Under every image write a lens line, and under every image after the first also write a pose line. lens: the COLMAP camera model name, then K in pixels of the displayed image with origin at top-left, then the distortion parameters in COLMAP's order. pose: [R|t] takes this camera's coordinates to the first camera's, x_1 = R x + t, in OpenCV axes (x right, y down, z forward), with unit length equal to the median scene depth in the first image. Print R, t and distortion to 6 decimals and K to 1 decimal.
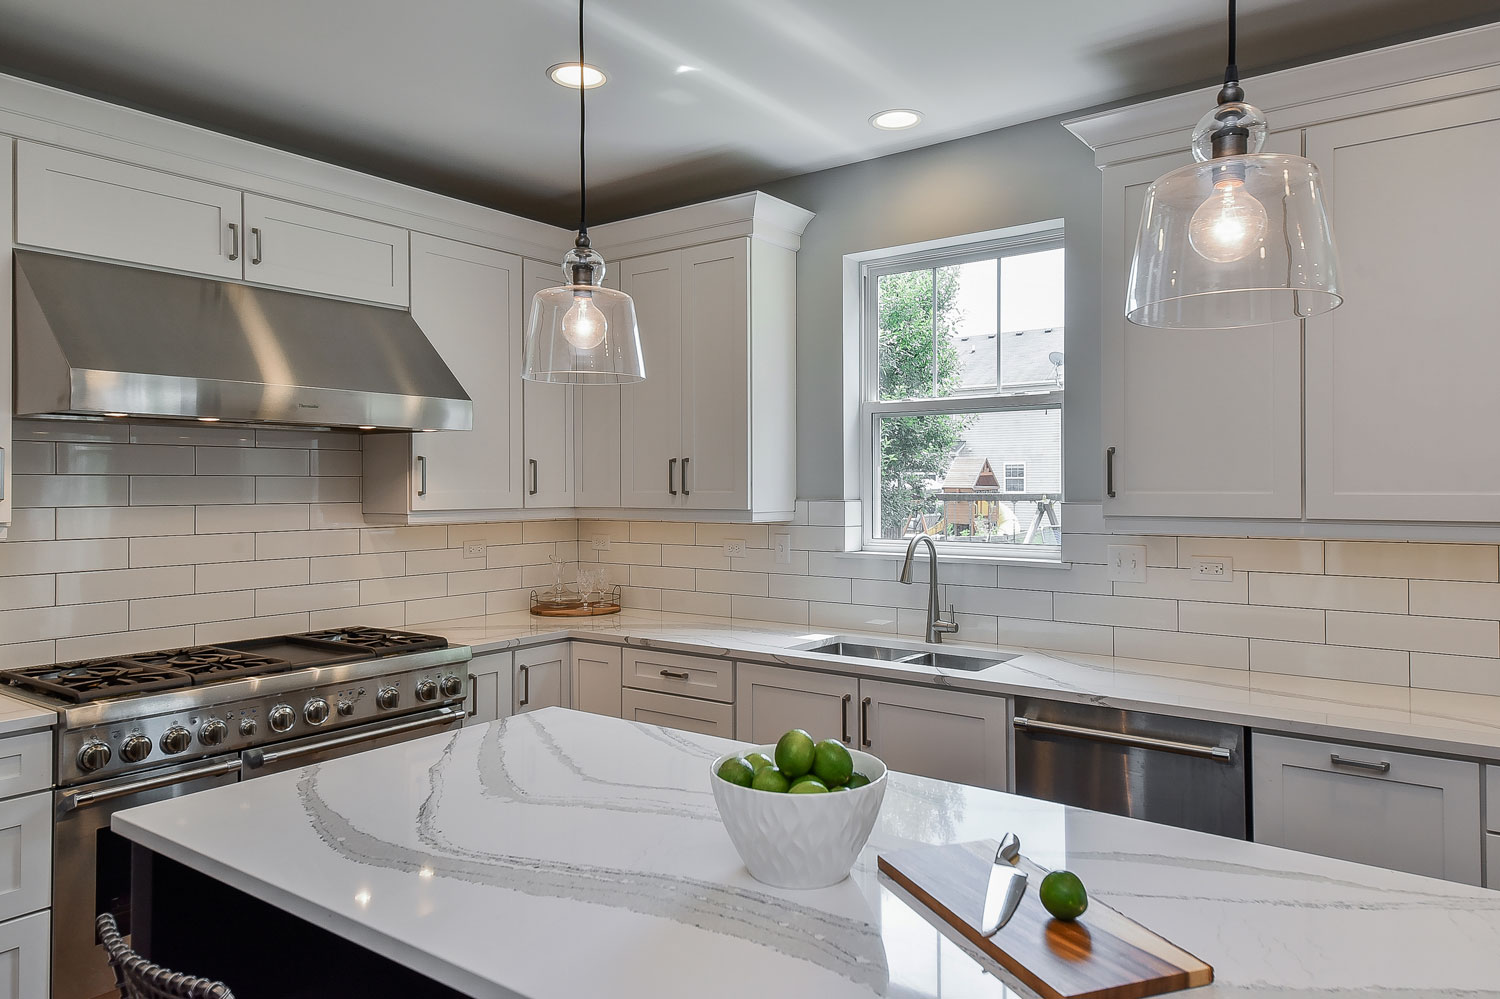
lens RADIAL K [[974.1, 0, 779.0], [0, 974.1, 473.3], [0, 0, 1]] dist [0.030382, -0.018185]
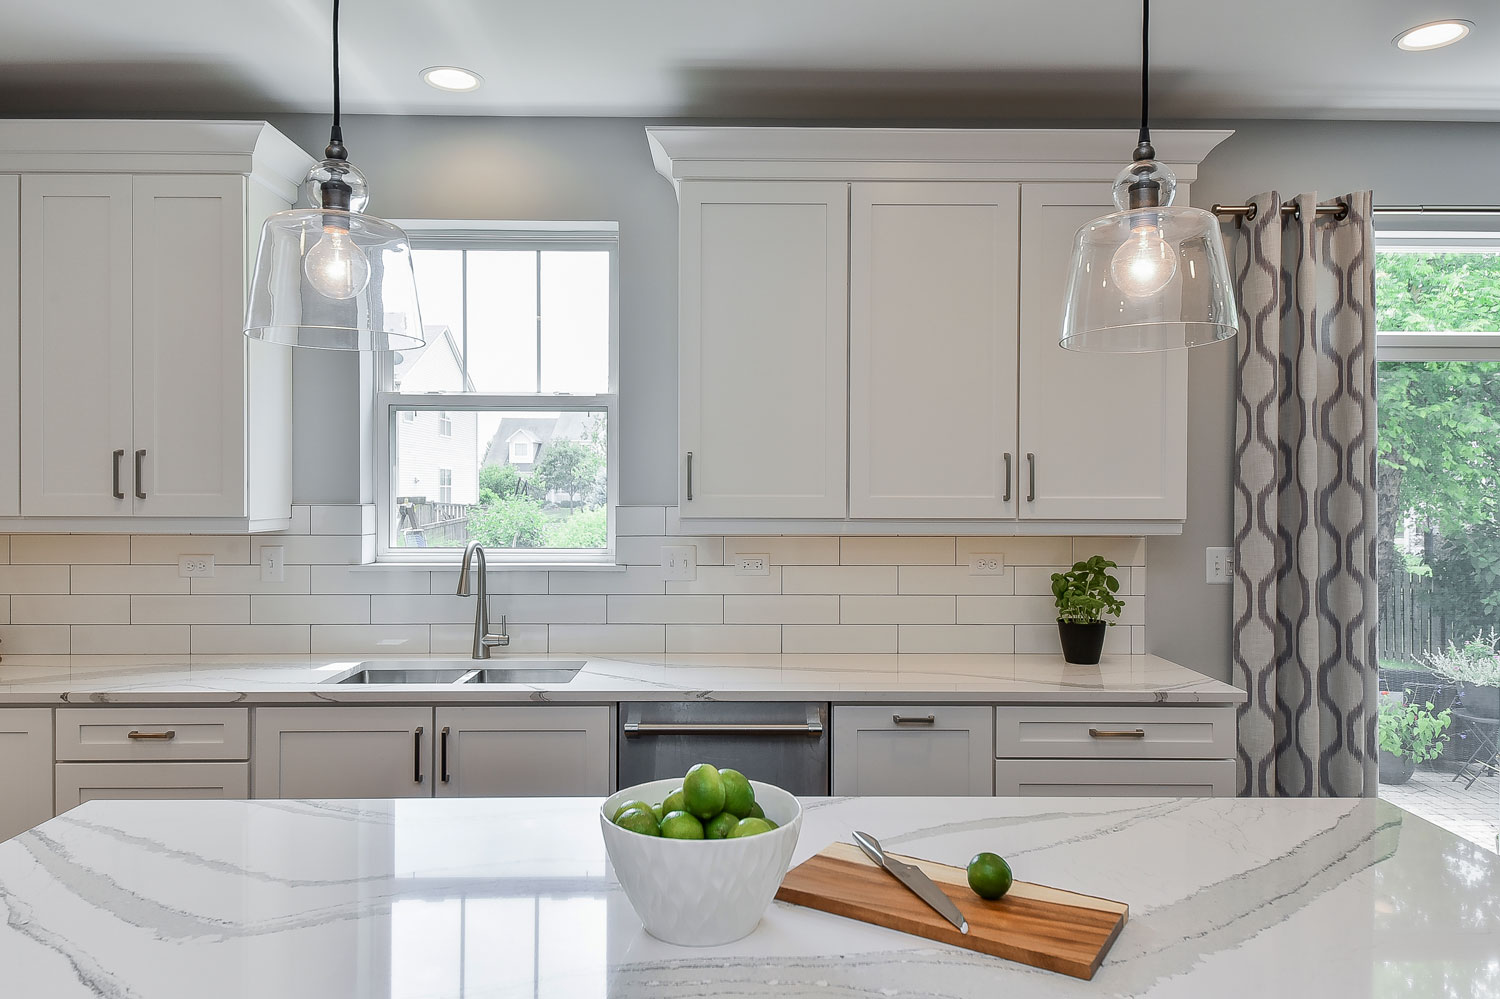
lens RADIAL K [[974.1, 0, 747.6], [0, 974.1, 489.7], [0, 0, 1]] dist [0.030382, -0.018185]
pose [[0.799420, 0.003950, 0.600760, -0.204551], [-0.011985, 0.999884, 0.009373, 0.002445], [-0.600653, -0.014693, 0.799375, 0.116402]]
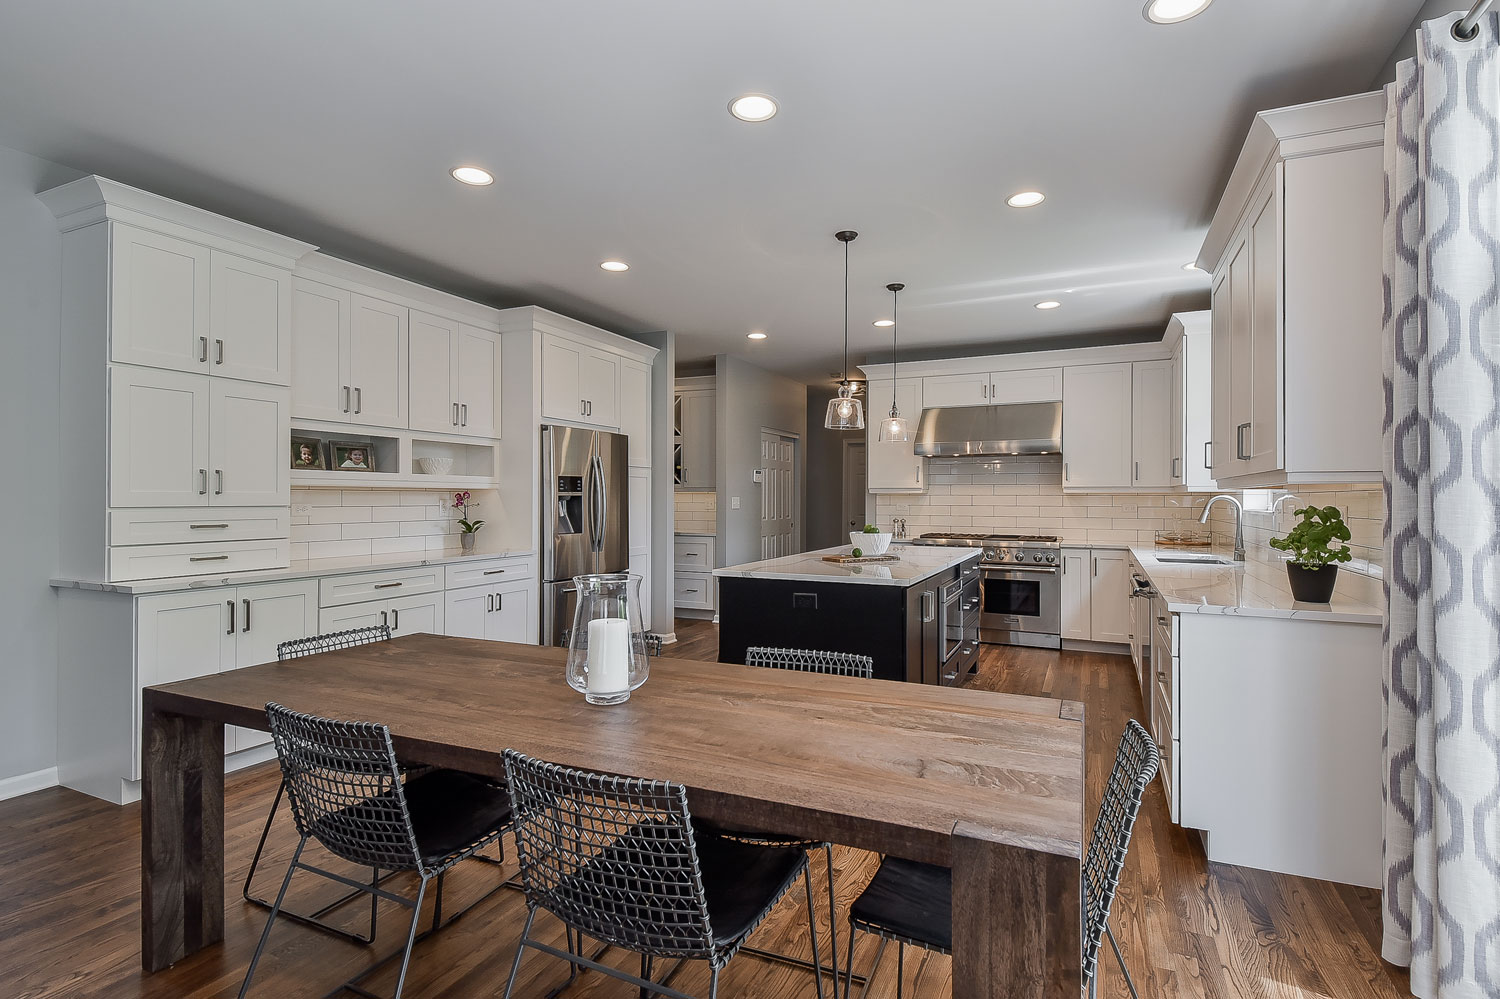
lens RADIAL K [[703.9, 0, 768.4], [0, 703.9, 489.9], [0, 0, 1]] dist [-0.000879, 0.000560]
pose [[0.202276, -0.009069, -0.979286, 1.202383], [0.009368, 0.999929, -0.007326, 0.054588], [0.979284, -0.007692, 0.202347, -0.032614]]
